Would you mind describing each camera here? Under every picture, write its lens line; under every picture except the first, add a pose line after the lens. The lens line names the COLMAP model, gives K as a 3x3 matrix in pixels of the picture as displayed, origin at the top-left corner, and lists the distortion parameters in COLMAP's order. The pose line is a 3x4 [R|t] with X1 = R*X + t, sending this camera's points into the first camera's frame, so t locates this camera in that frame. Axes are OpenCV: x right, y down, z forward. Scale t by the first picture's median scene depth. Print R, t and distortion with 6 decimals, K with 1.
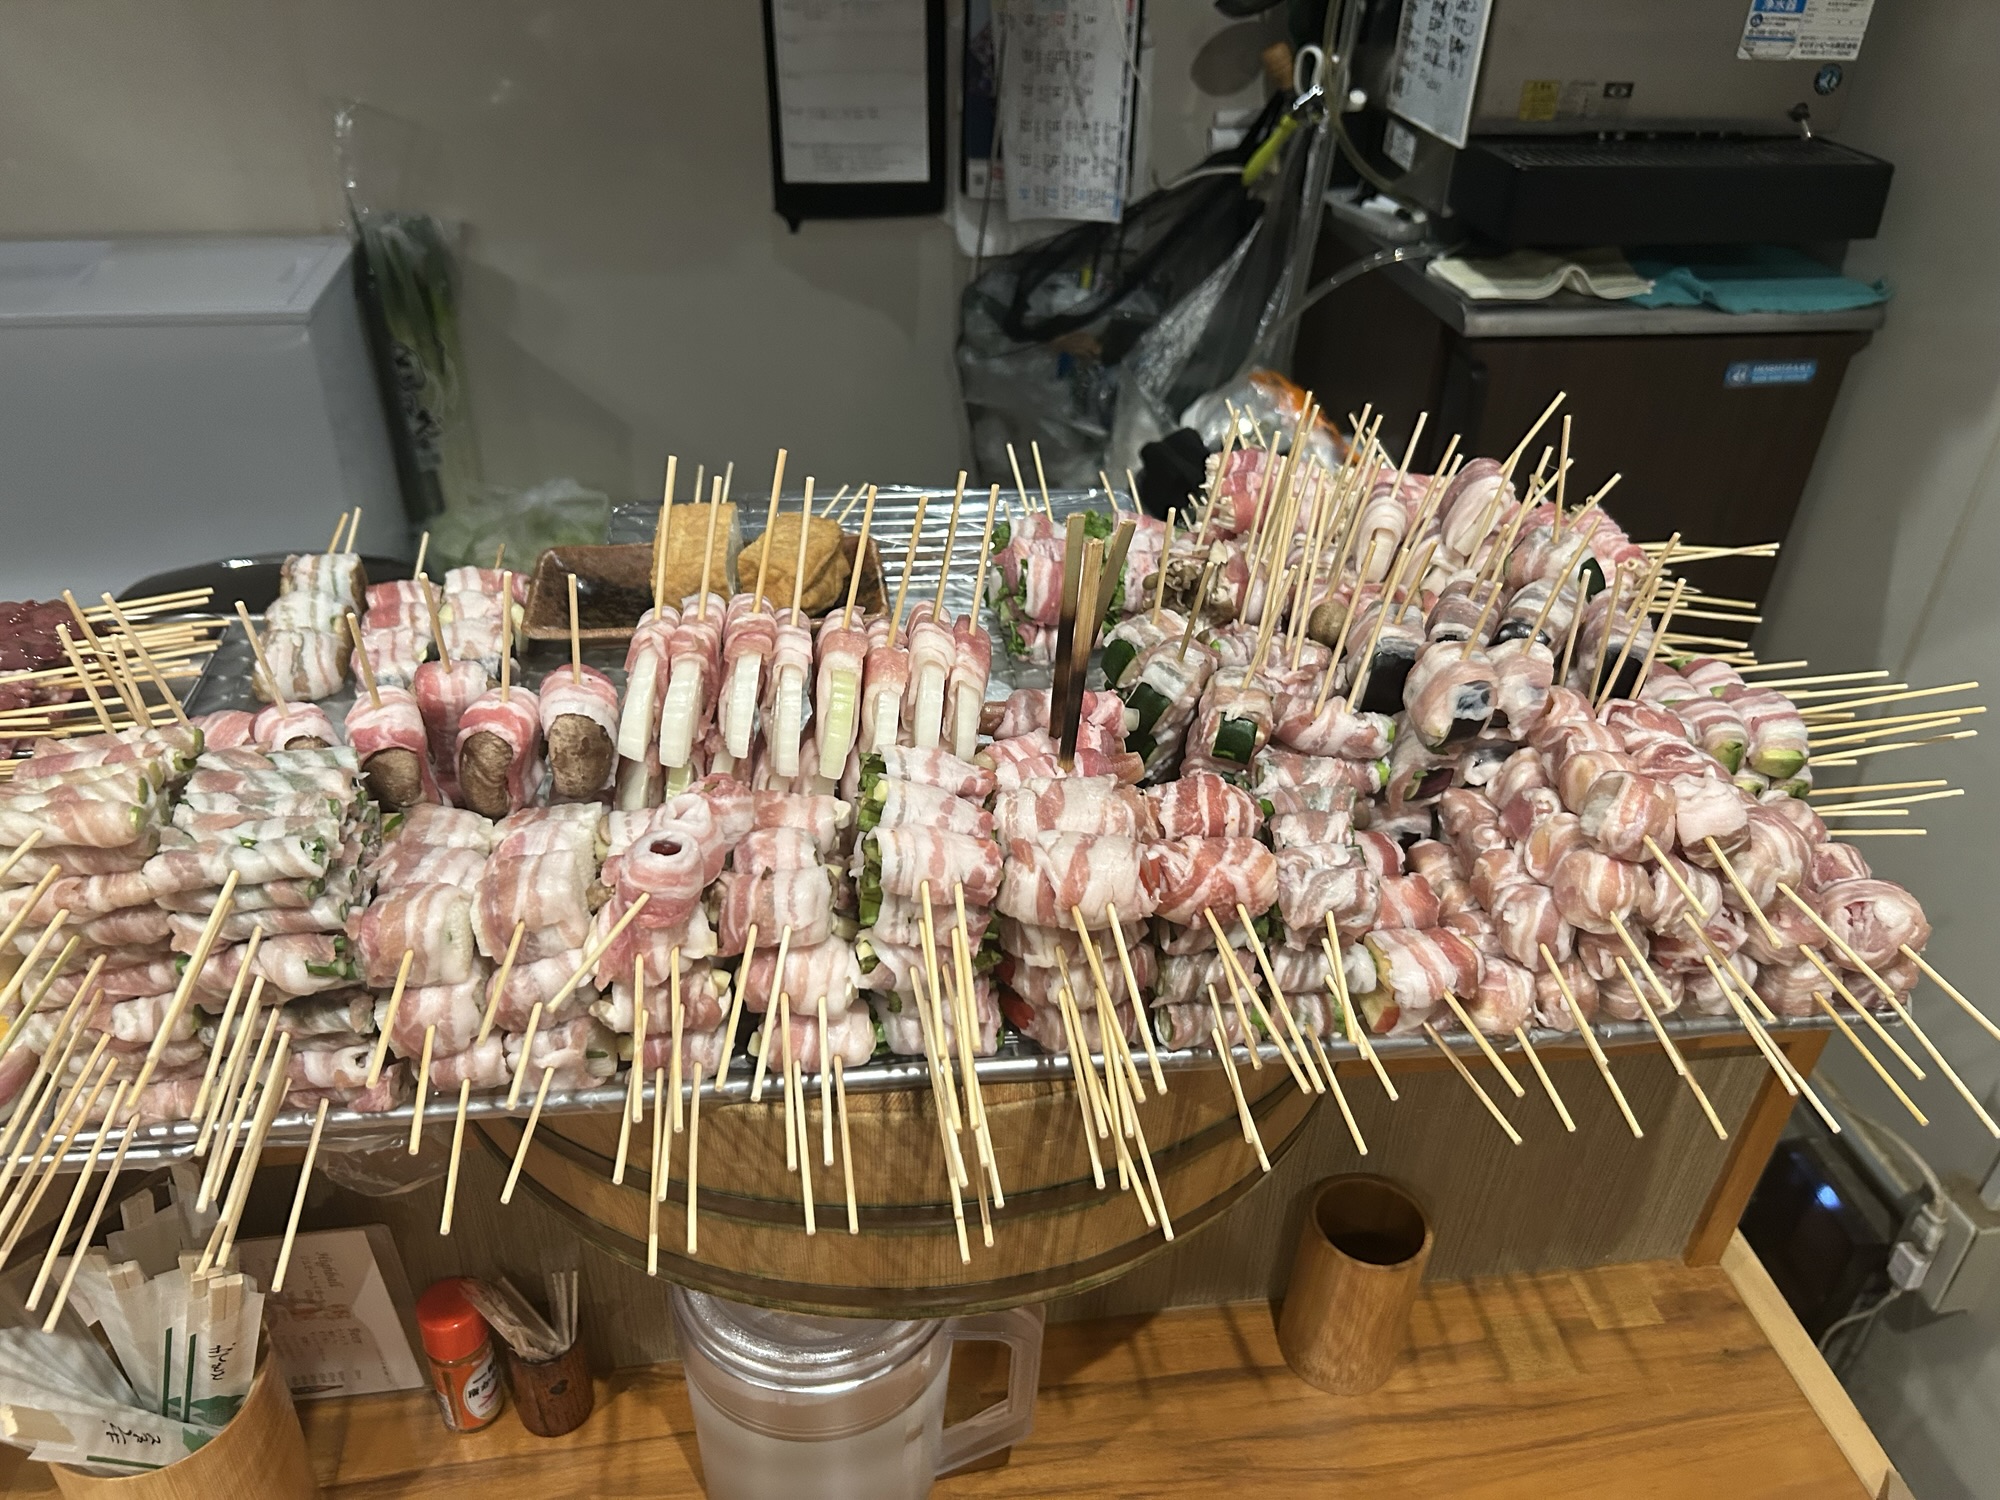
lens RADIAL K [[1557.2, 0, 964.2], [0, 1557.2, 749.2], [0, 0, 1]] dist [-0.006353, -0.074148]
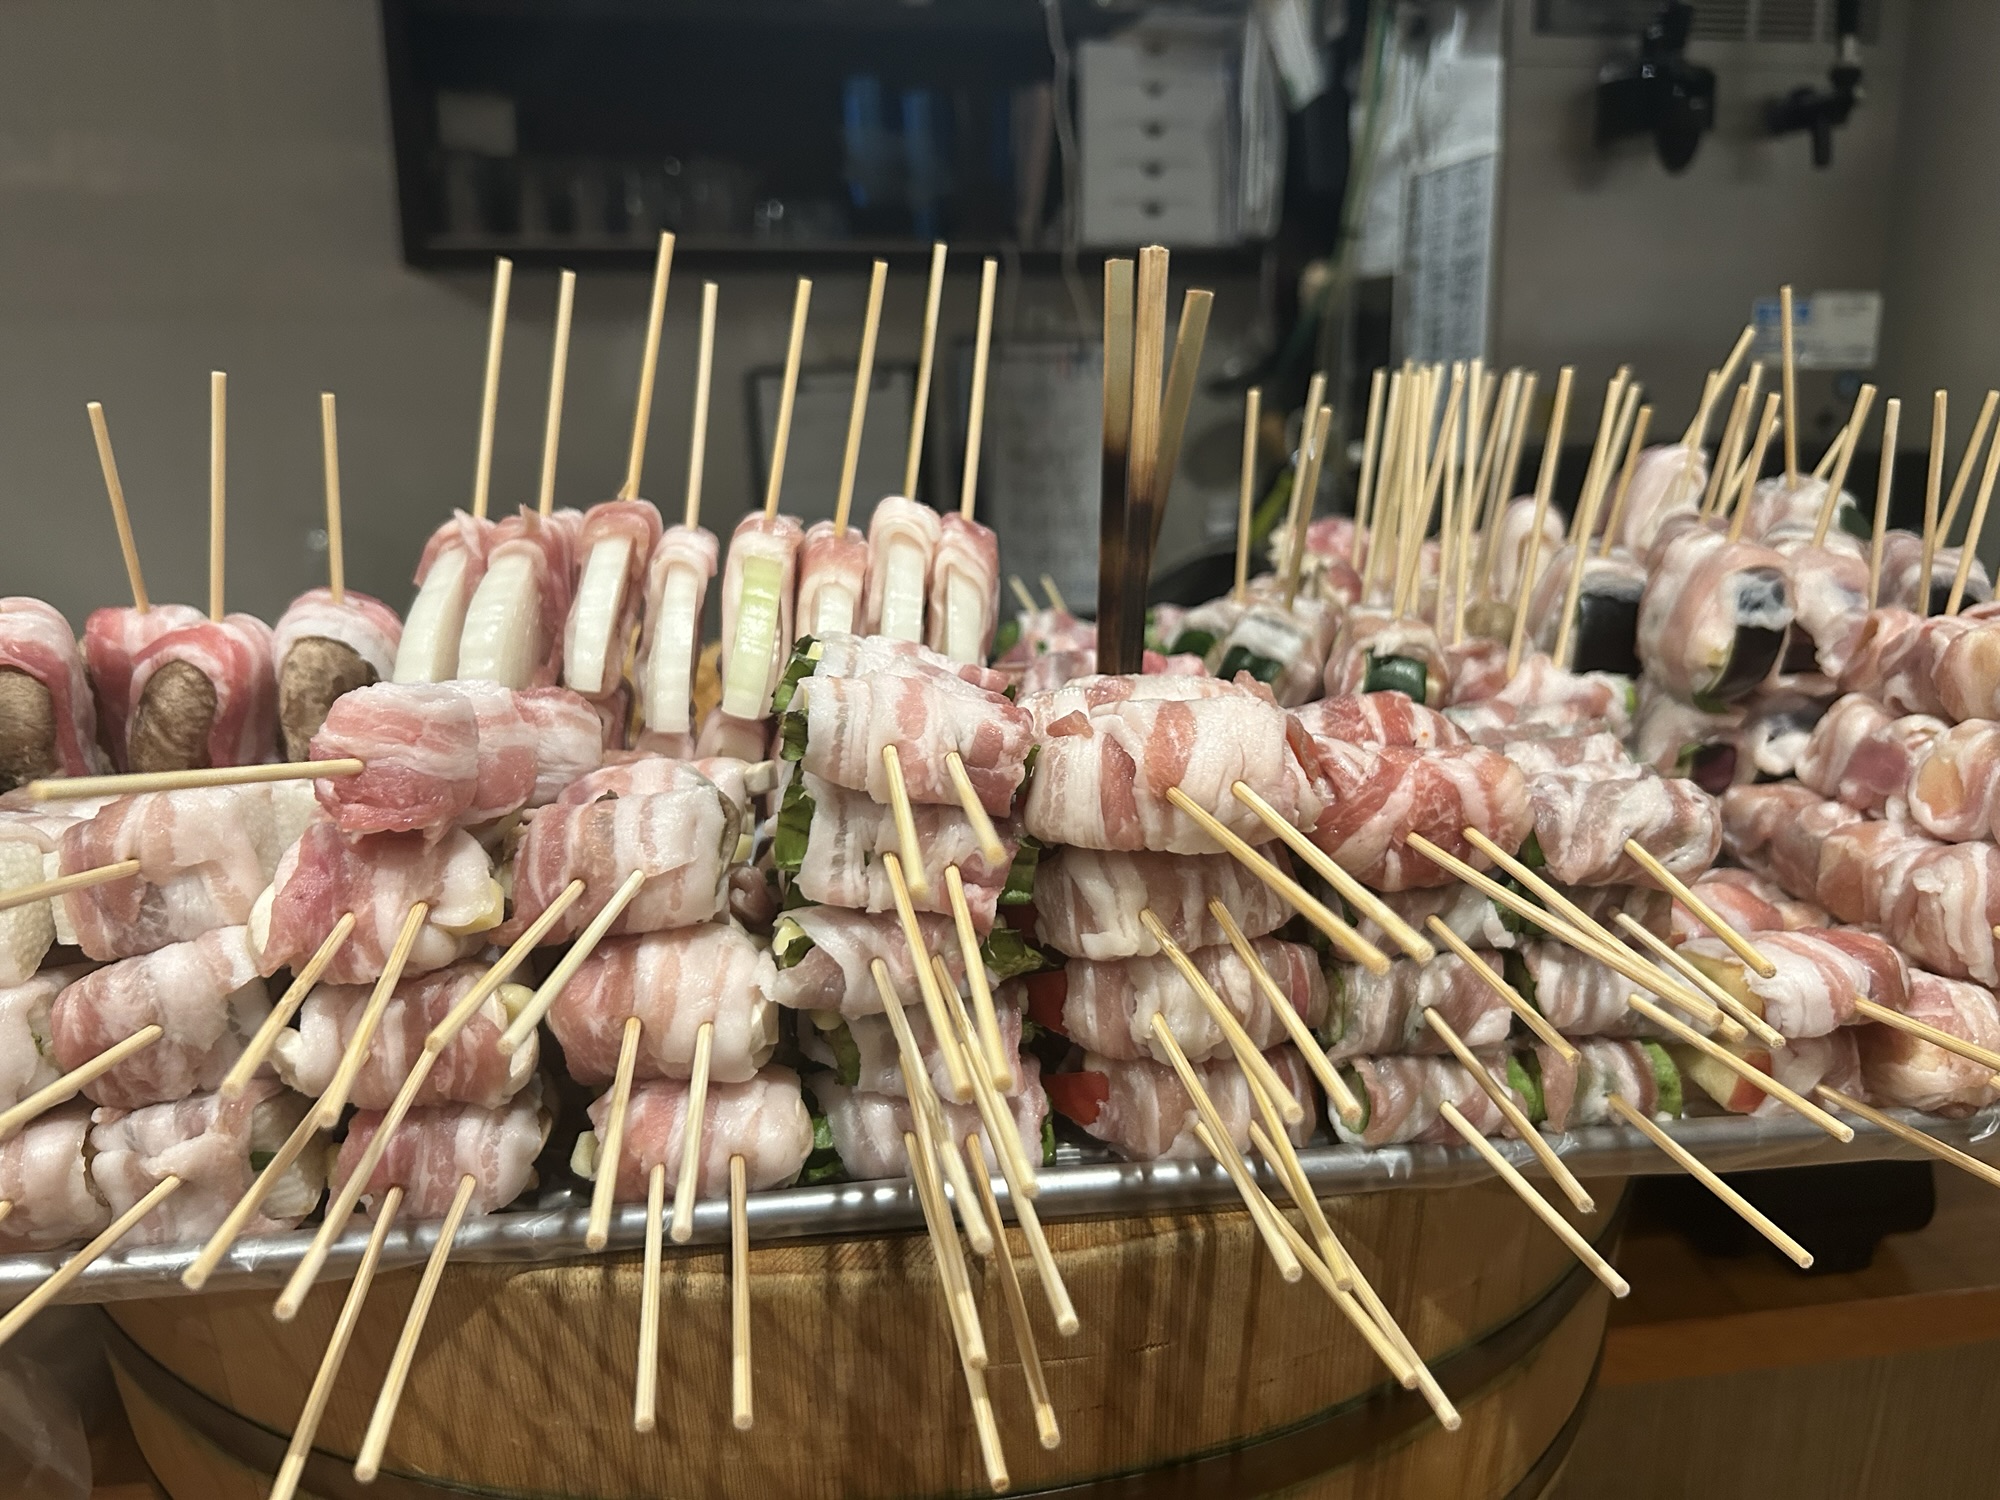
lens RADIAL K [[1557.2, 0, 964.2], [0, 1557.2, 749.2], [0, 0, 1]] dist [-0.006353, -0.074148]
pose [[0.999045, -0.043690, -0.000610, 0.000562], [0.040654, 0.934568, -0.353454, 0.251235], [0.016013, 0.353091, 0.935452, 0.456599]]
